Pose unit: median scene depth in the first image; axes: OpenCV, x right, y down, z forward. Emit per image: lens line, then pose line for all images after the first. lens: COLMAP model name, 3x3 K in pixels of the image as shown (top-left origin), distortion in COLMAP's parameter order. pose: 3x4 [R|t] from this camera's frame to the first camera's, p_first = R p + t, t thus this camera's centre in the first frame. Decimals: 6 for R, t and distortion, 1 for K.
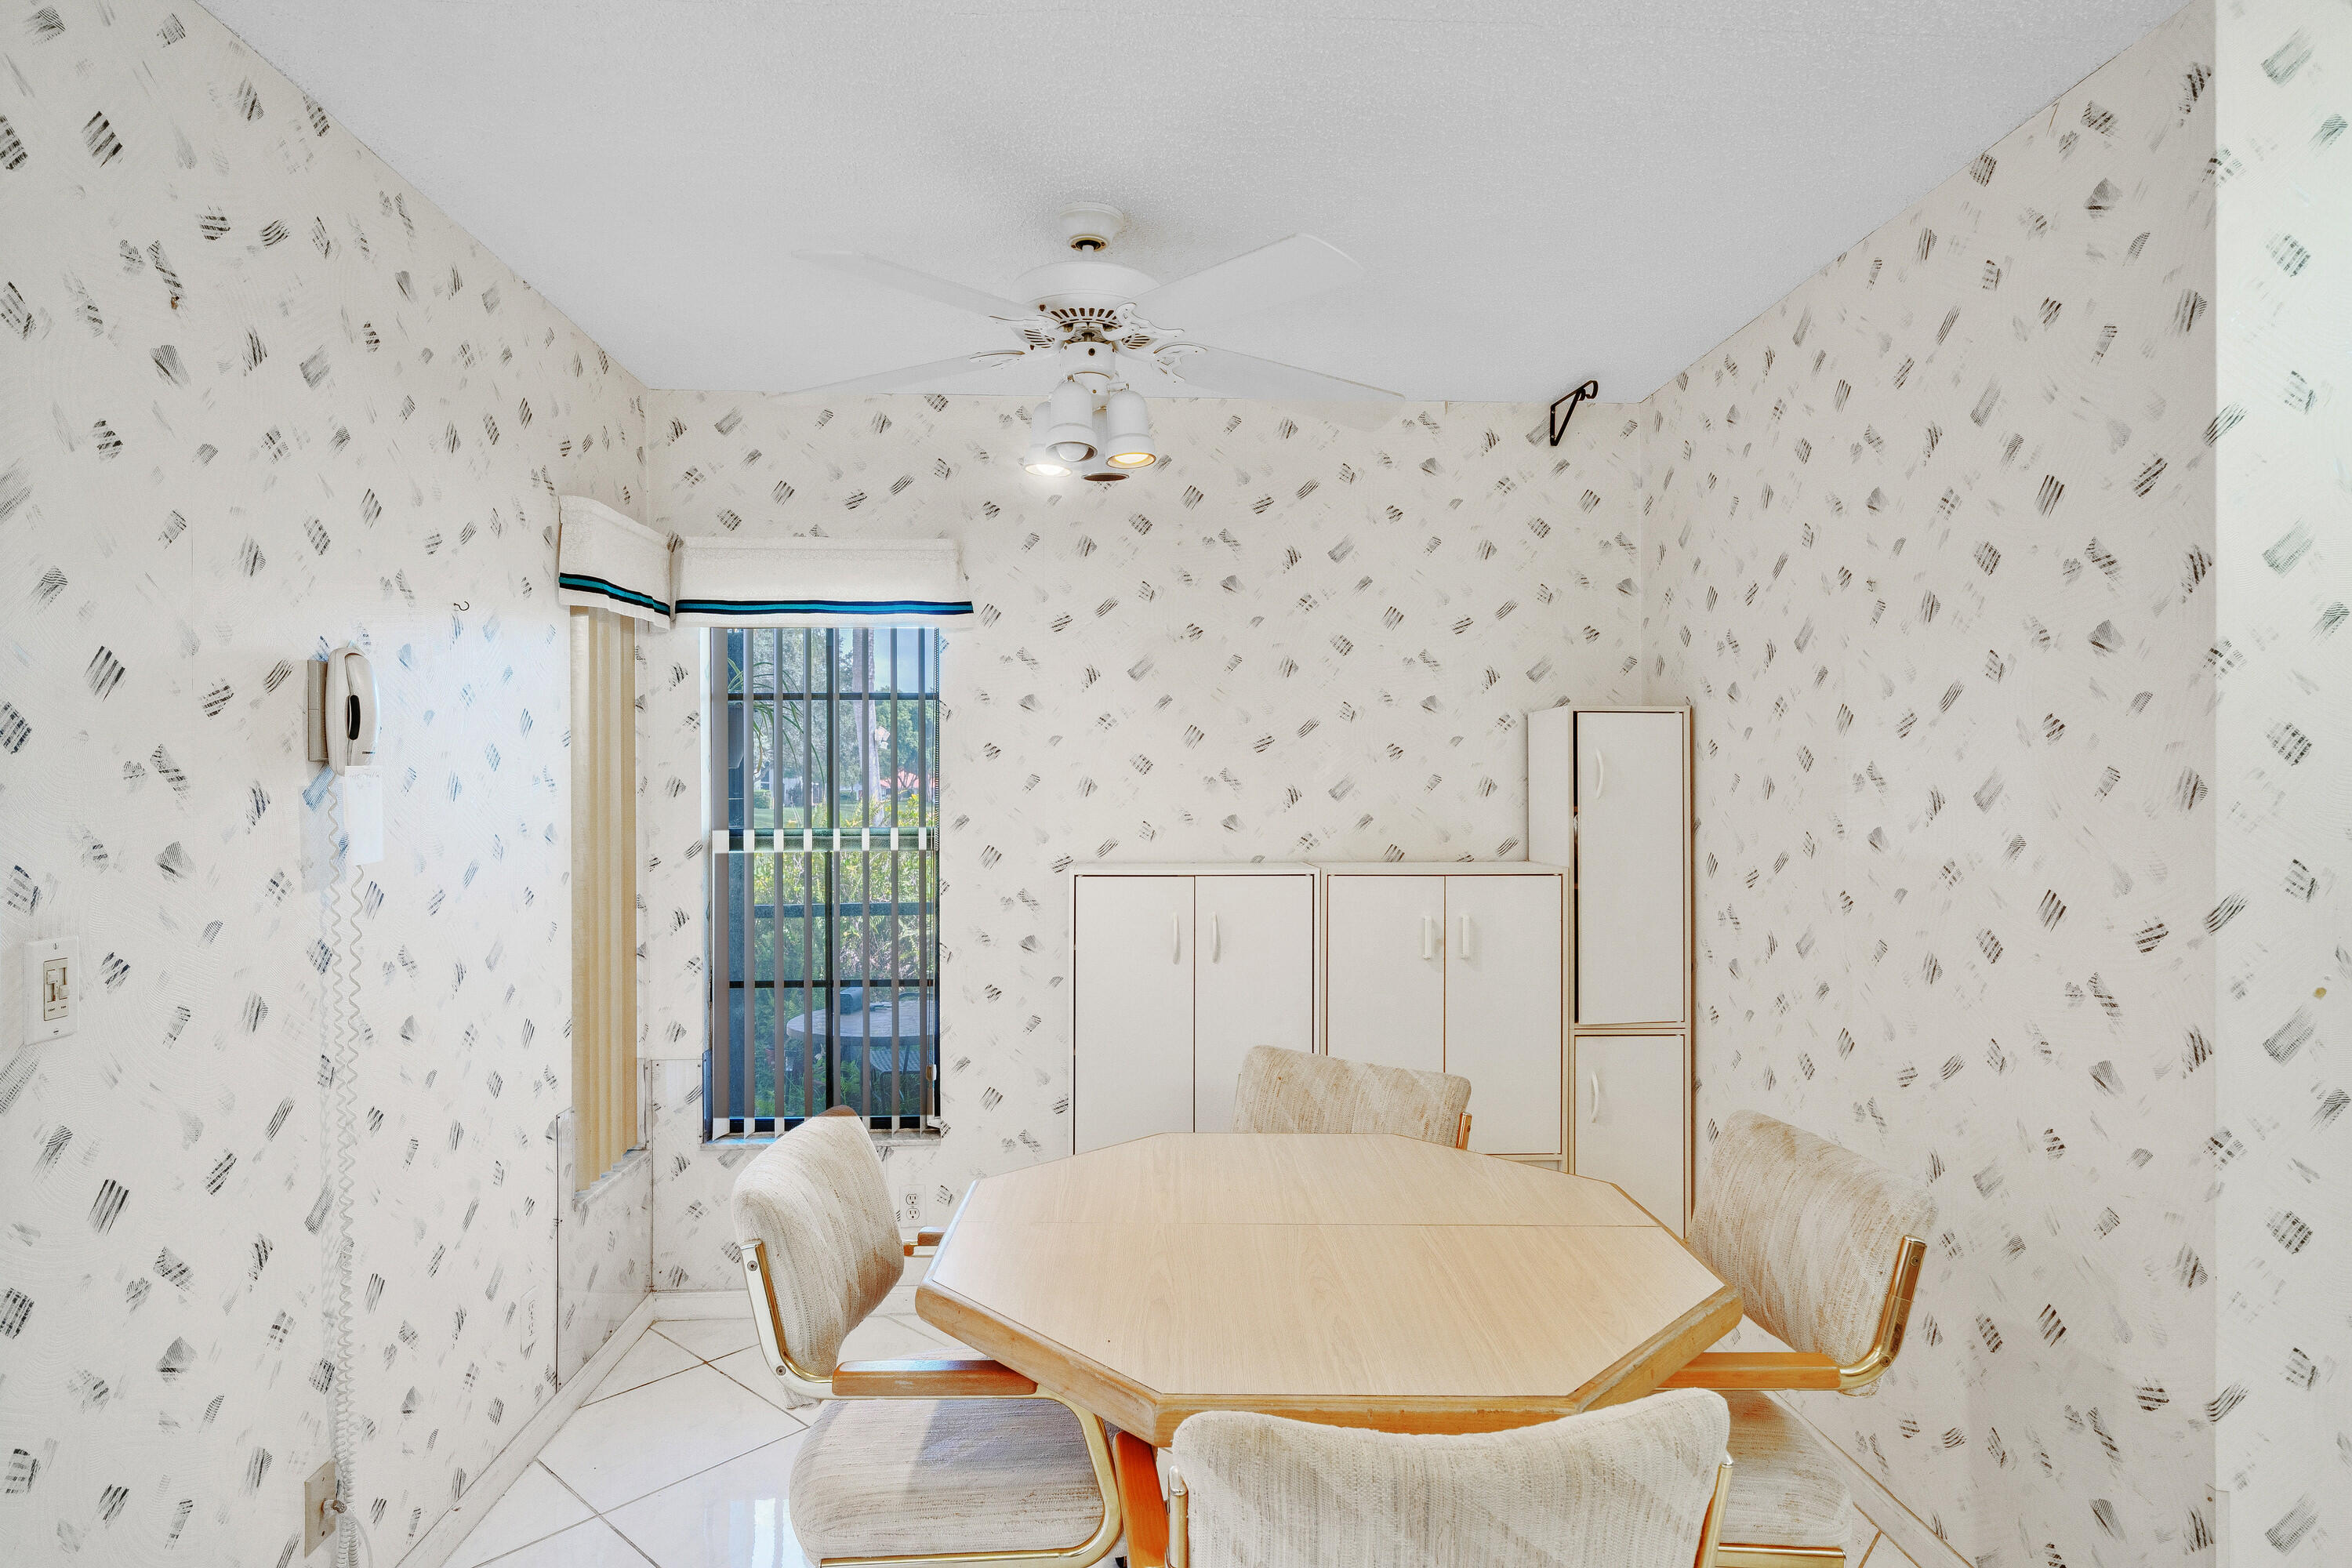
lens RADIAL K [[1199.9, 0, 1168.9], [0, 1199.9, 794.3], [0, 0, 1]] dist [0.001595, 0.001216]
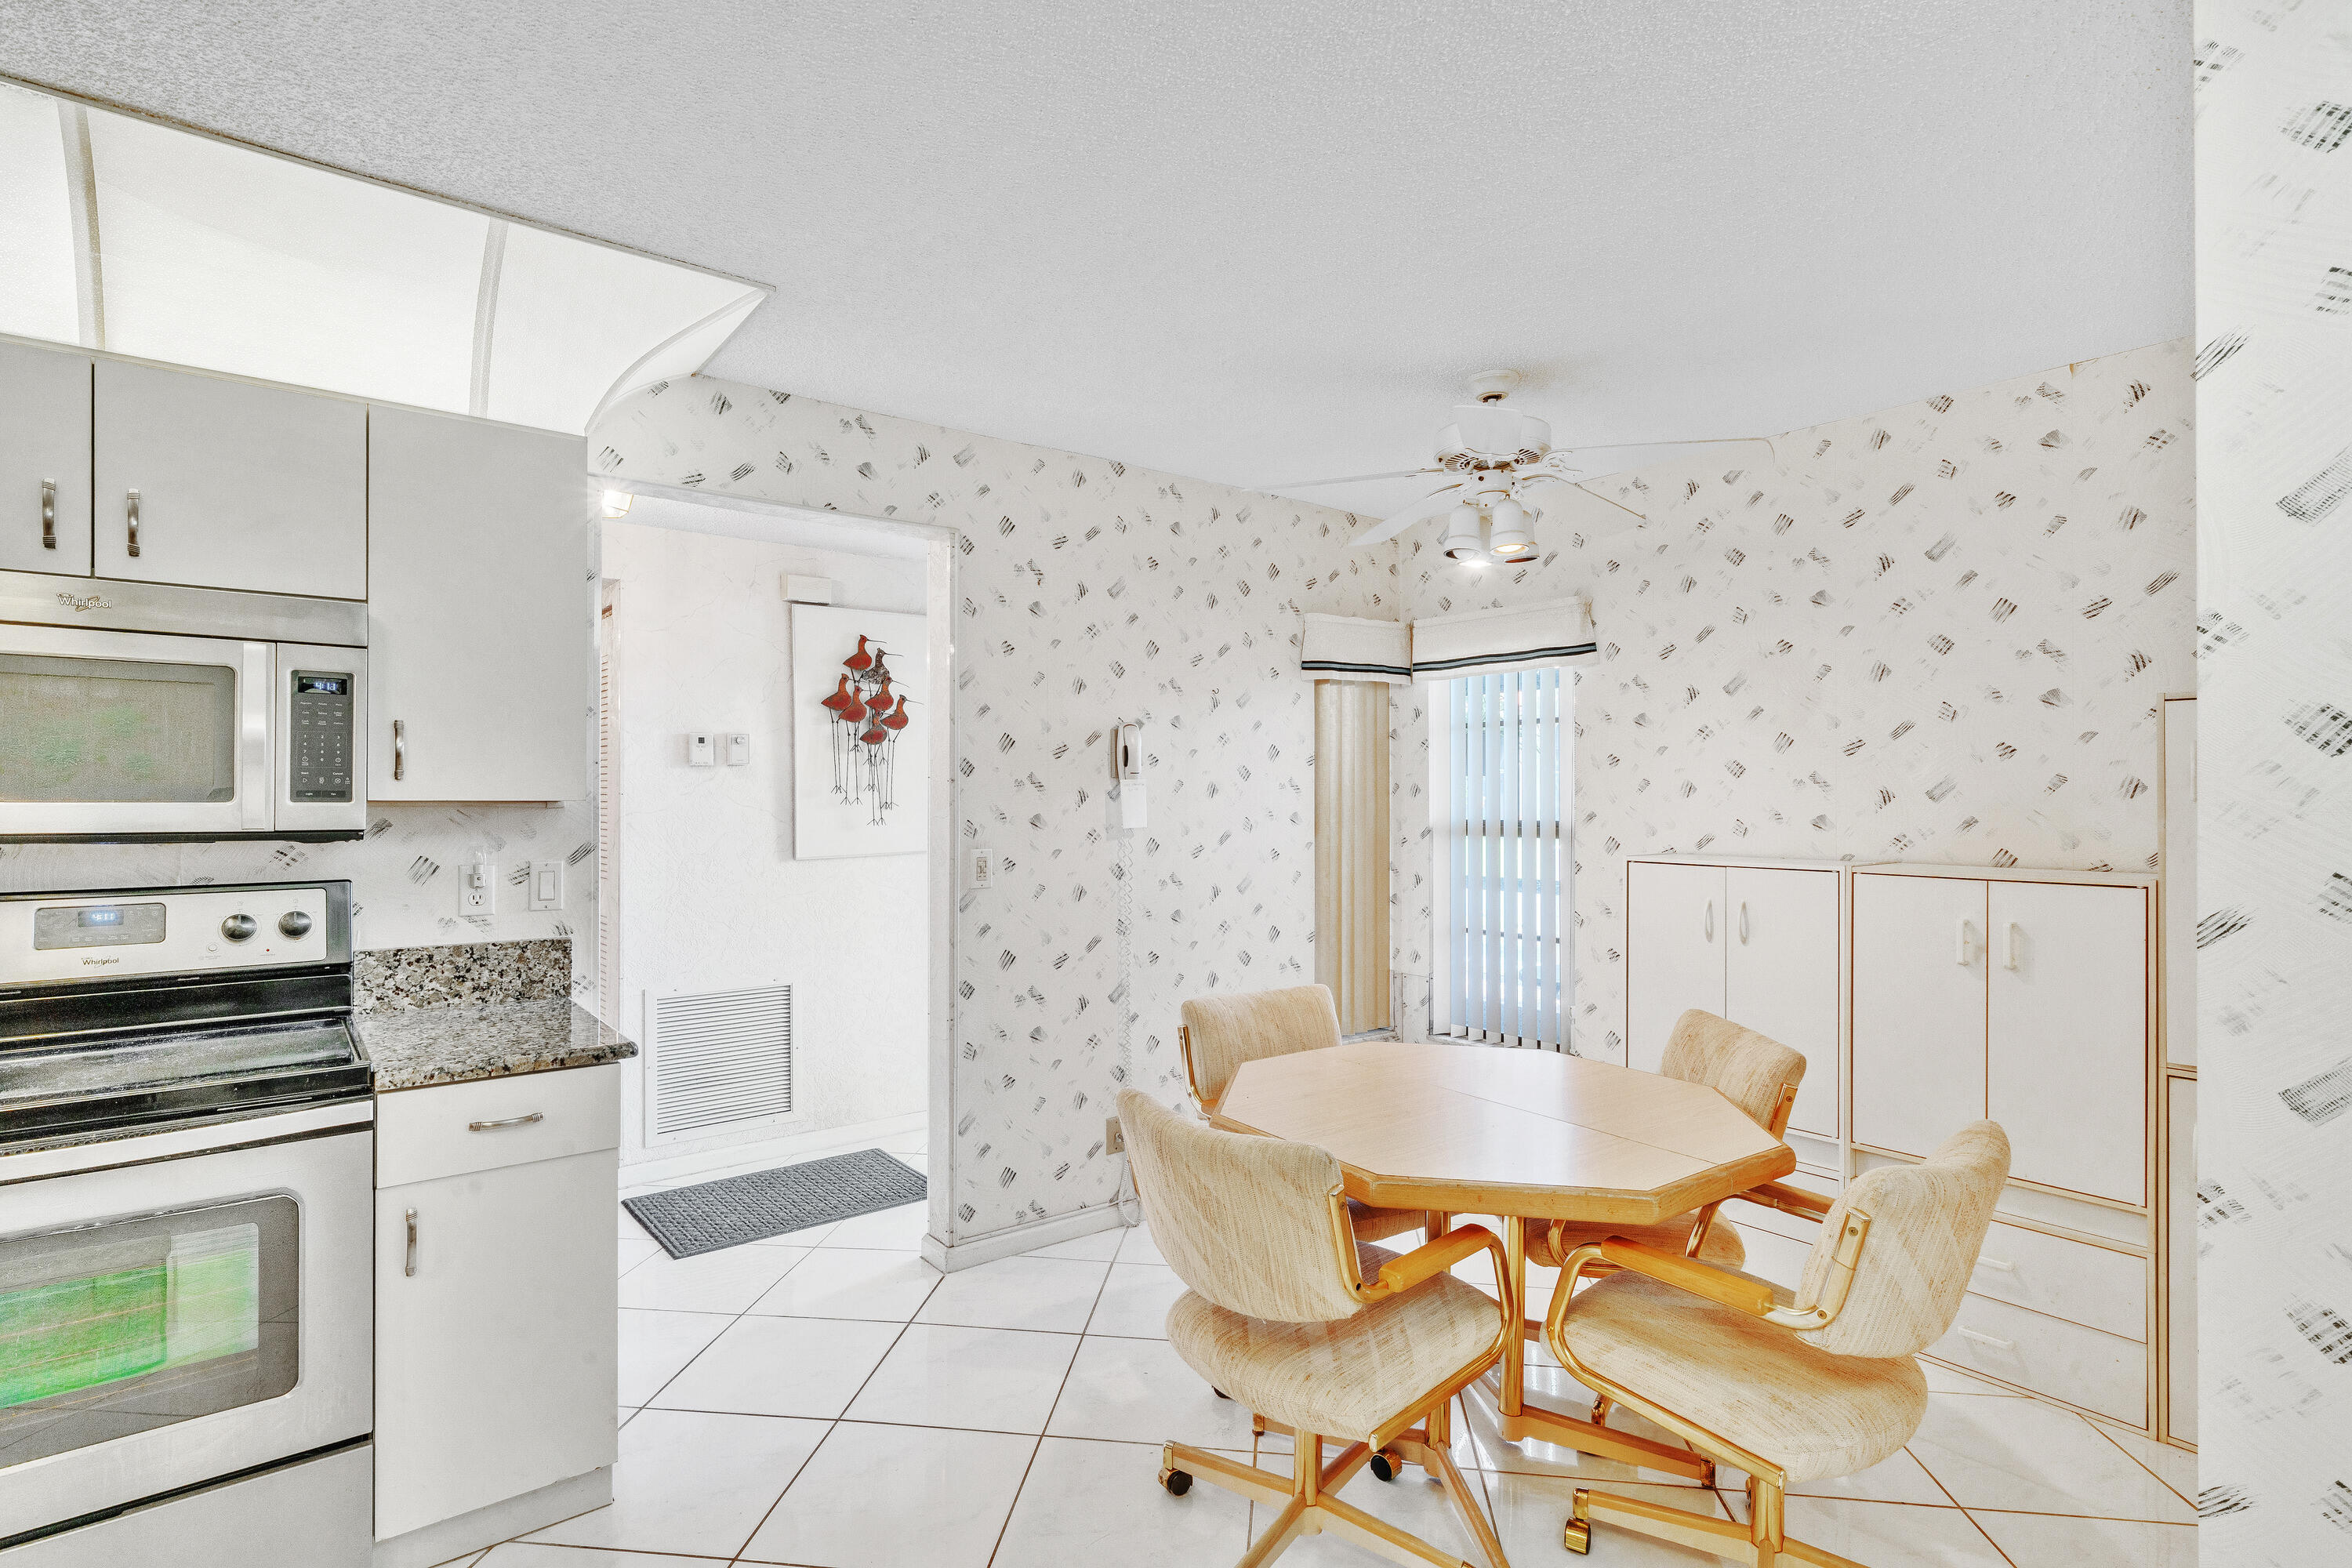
lens RADIAL K [[1019.0, 0, 1177.4], [0, 1019.0, 795.7], [0, 0, 1]] dist [0.001487, 0.000309]
pose [[0.626414, 0.002002, -0.779488, 0.530717], [-0.003321, 0.999994, -0.000100, 0.002728], [0.779483, 0.002651, 0.626417, -0.017370]]
